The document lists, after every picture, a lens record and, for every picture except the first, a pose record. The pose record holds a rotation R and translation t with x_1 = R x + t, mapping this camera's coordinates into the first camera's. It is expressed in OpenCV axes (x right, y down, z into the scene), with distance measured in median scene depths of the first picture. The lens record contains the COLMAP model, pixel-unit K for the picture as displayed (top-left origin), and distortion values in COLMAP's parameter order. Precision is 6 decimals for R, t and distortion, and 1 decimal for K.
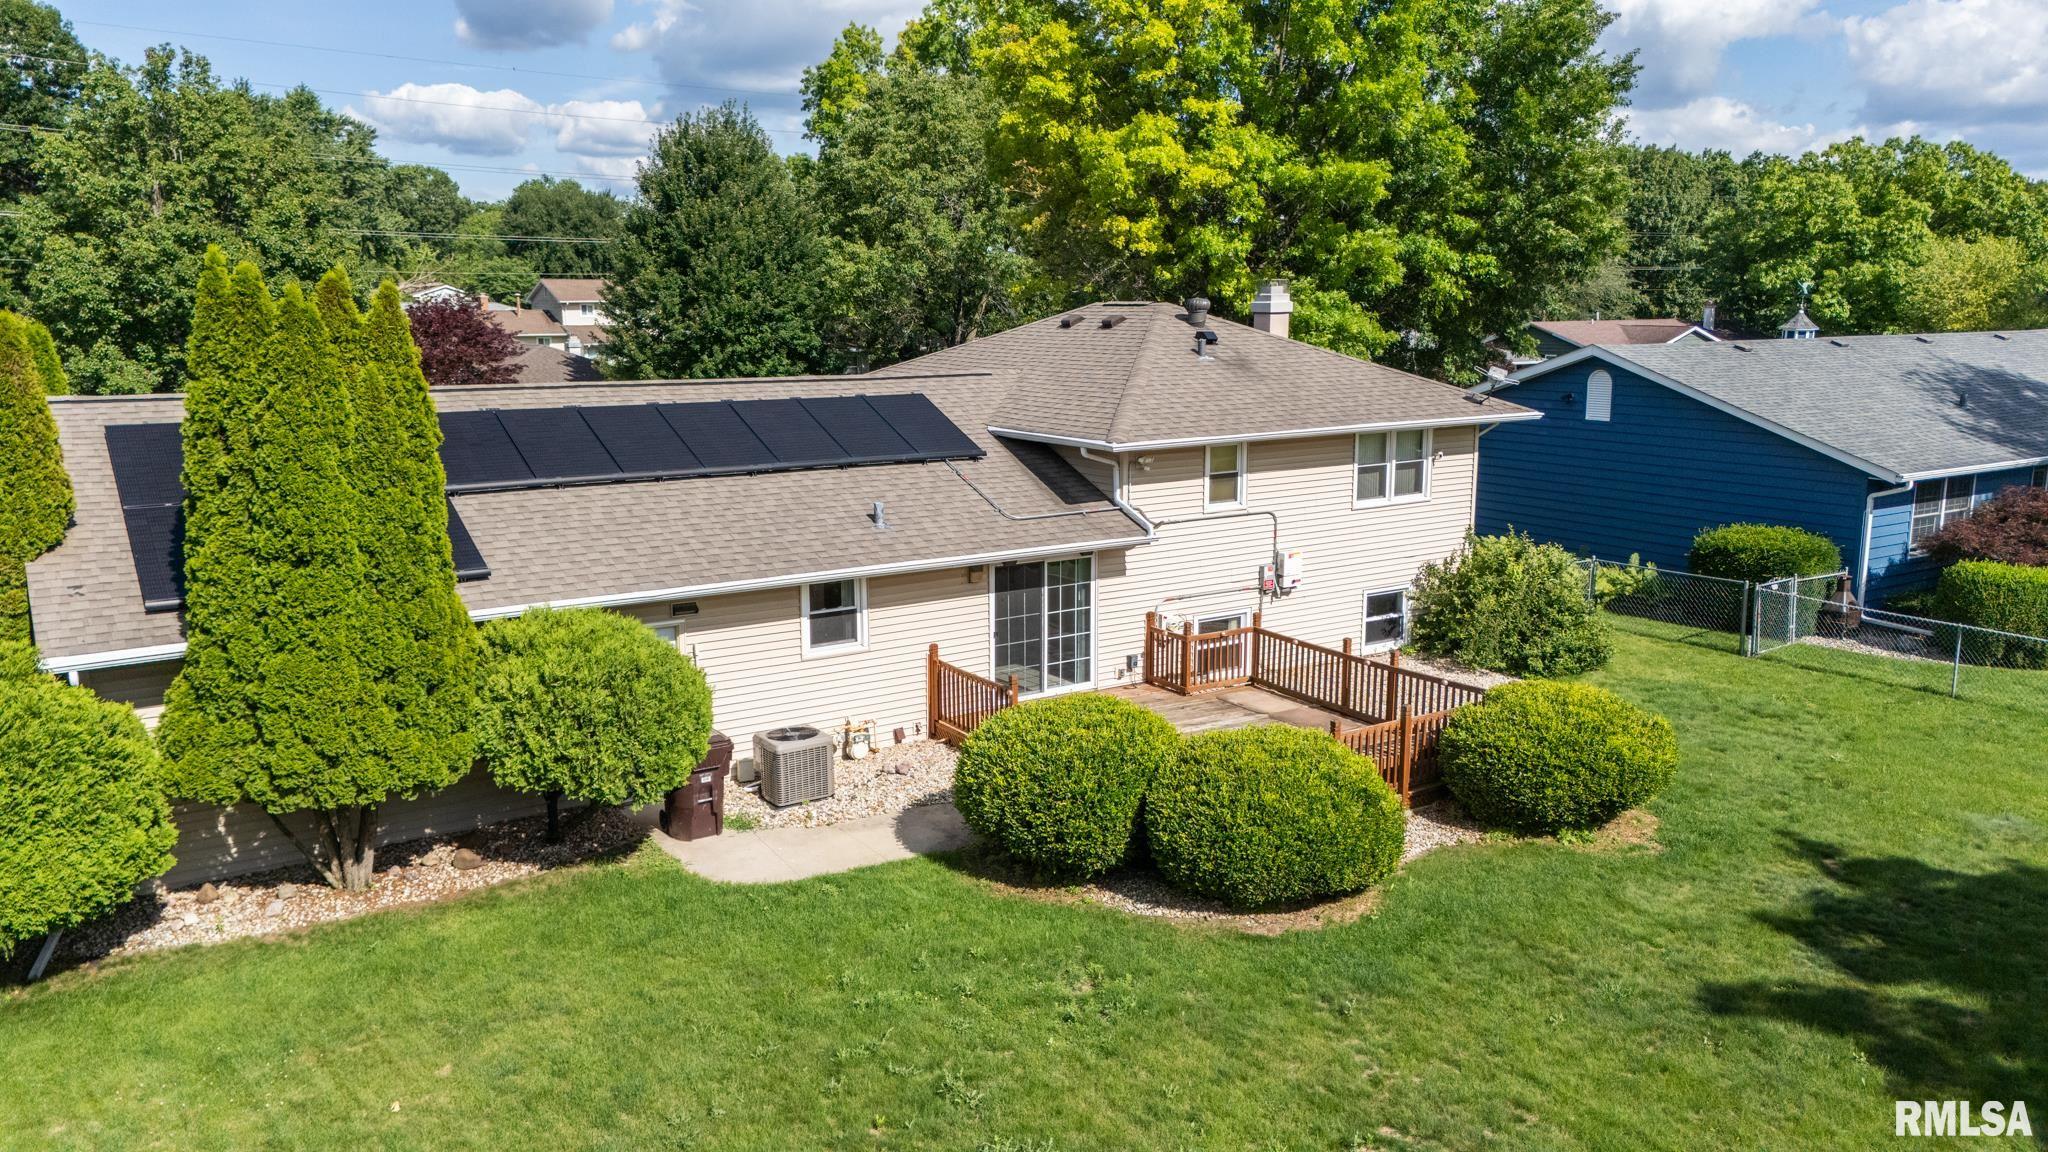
lens RADIAL K [[1502.3, 0, 1059.1], [0, 1502.3, 571.5], [0, 0, 1]] dist [0.087129, -0.083740]
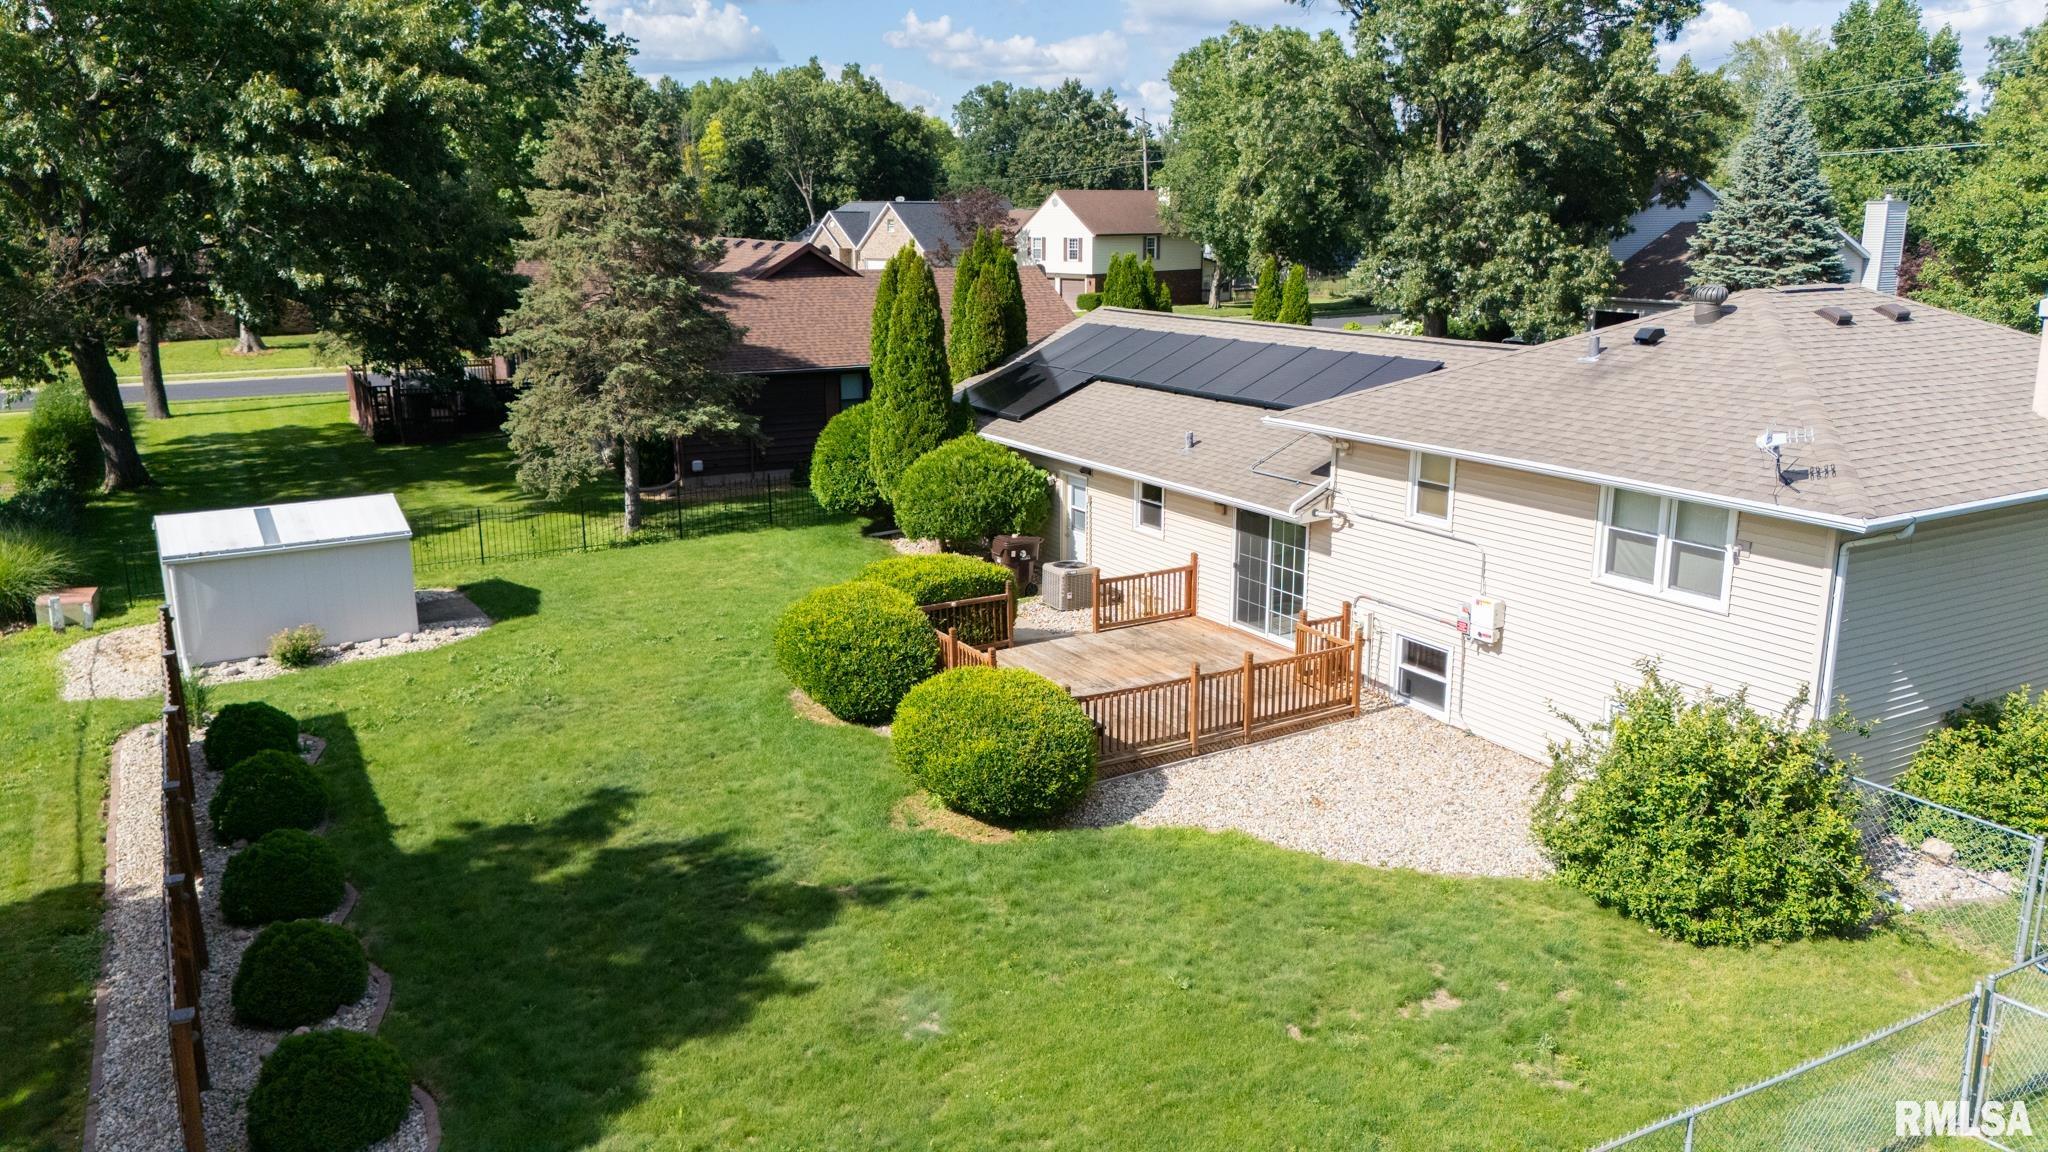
lens RADIAL K [[1502.3, 0, 1059.1], [0, 1502.3, 571.5], [0, 0, 1]] dist [0.087129, -0.083740]
pose [[-0.085464, 0.223320, -0.970991, 1.085860], [-0.177331, 0.955588, 0.235385, -0.201194], [0.980433, 0.192304, -0.042067, 0.898018]]
